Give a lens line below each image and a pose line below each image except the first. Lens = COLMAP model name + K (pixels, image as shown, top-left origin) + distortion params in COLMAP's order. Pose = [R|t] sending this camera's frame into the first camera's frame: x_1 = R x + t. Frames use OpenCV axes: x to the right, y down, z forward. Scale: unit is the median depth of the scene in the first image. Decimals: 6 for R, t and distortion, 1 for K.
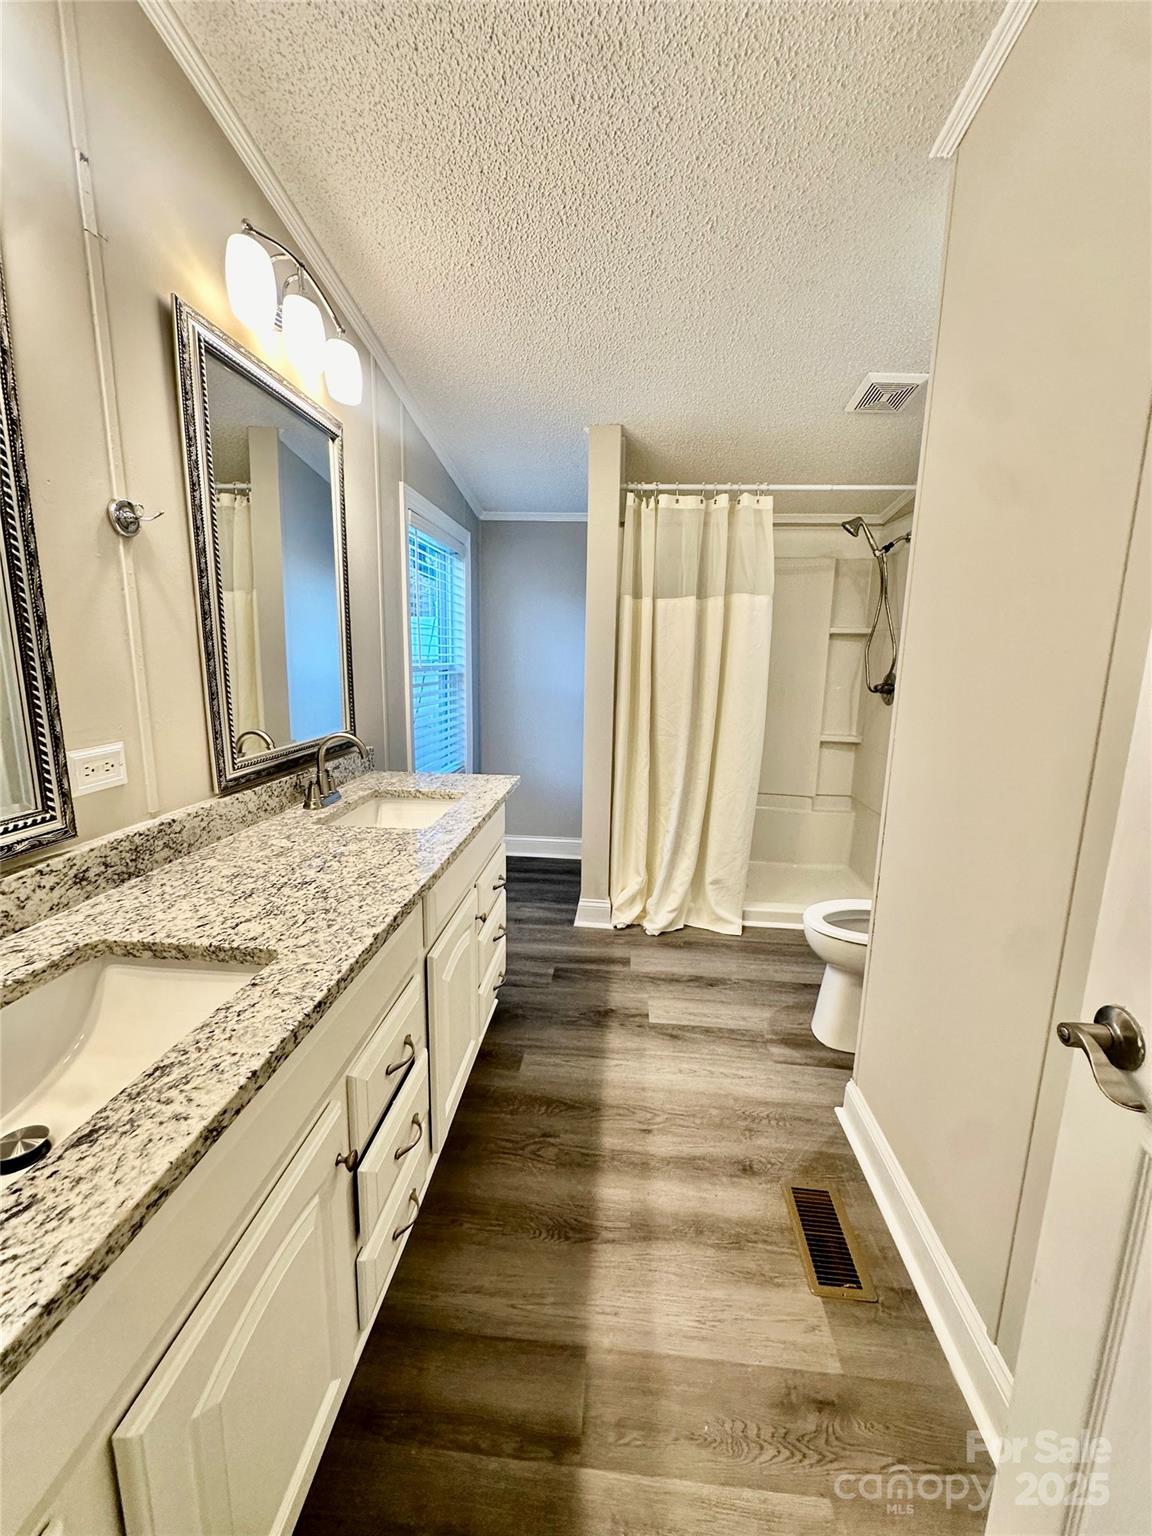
lens RADIAL K [[613.0, 0, 577.9], [0, 613.0, 765.9], [0, 0, 1]] dist [-0.004669, 0.000686]
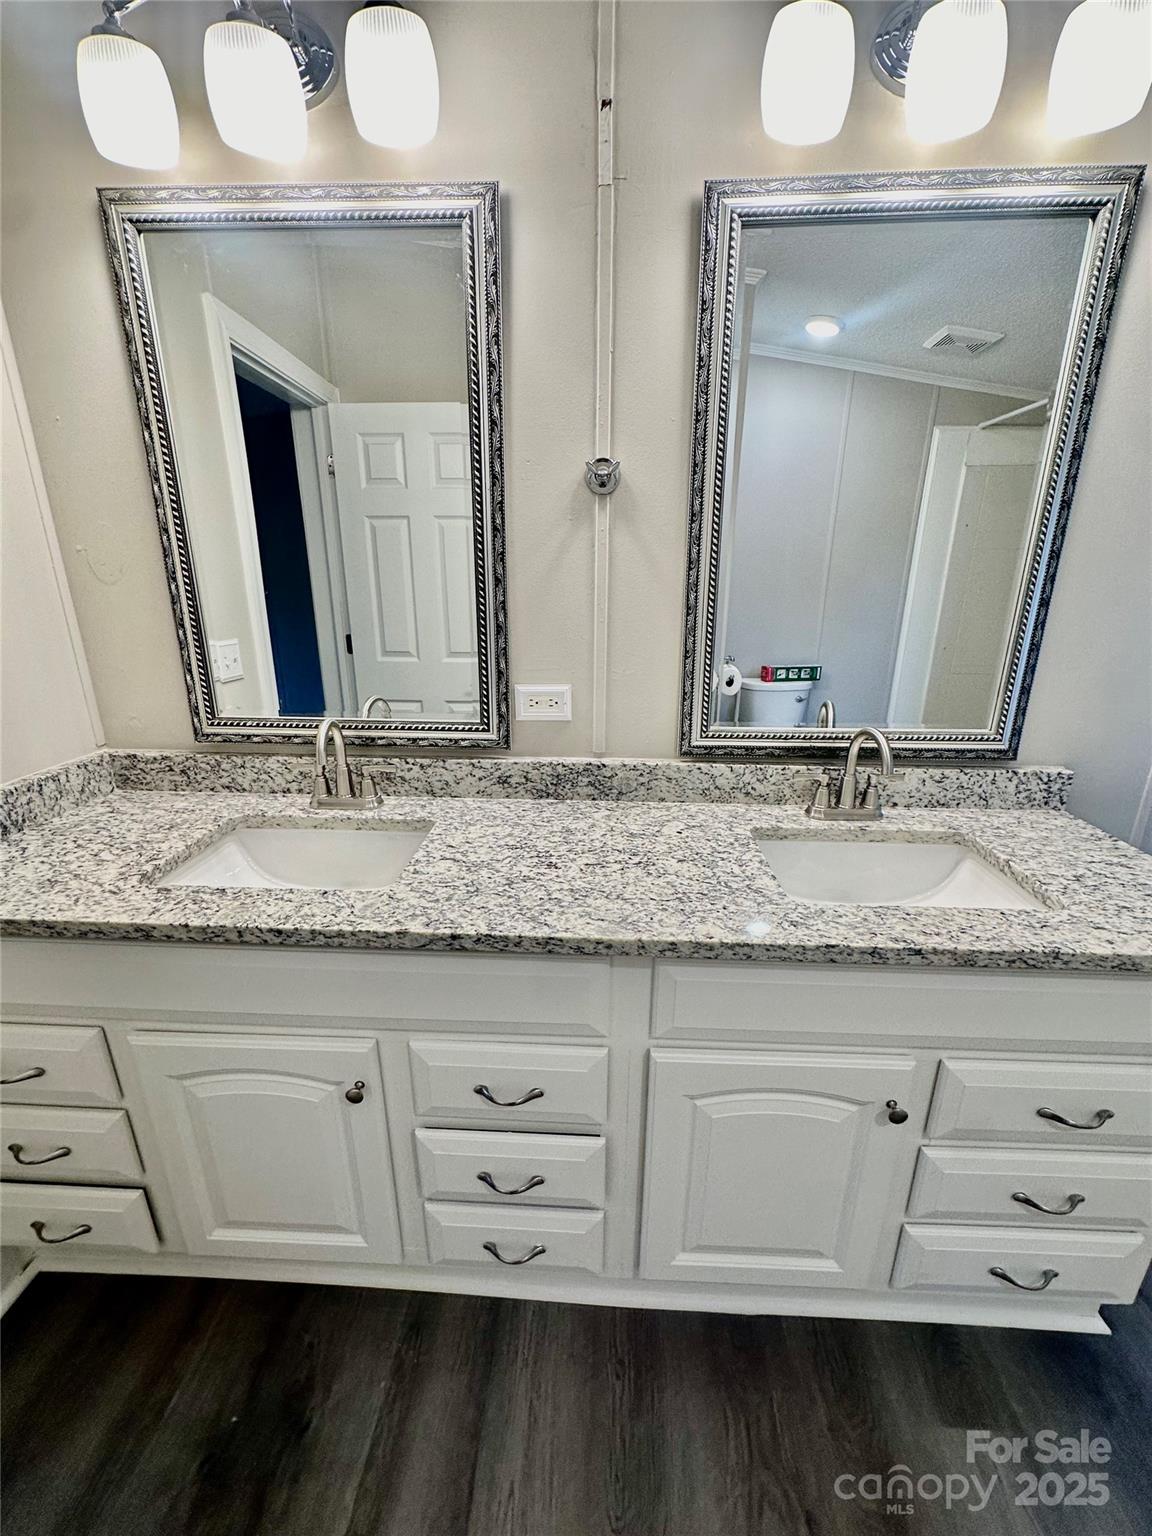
lens RADIAL K [[613.0, 0, 573.5], [0, 613.0, 765.9], [0, 0, 1]] dist [-0.004669, 0.000686]
pose [[0.033964, 0.279579, -0.959522, 0.366097], [-0.183344, 0.945525, 0.269011, -0.186950], [0.982462, 0.166786, 0.083373, 0.849802]]
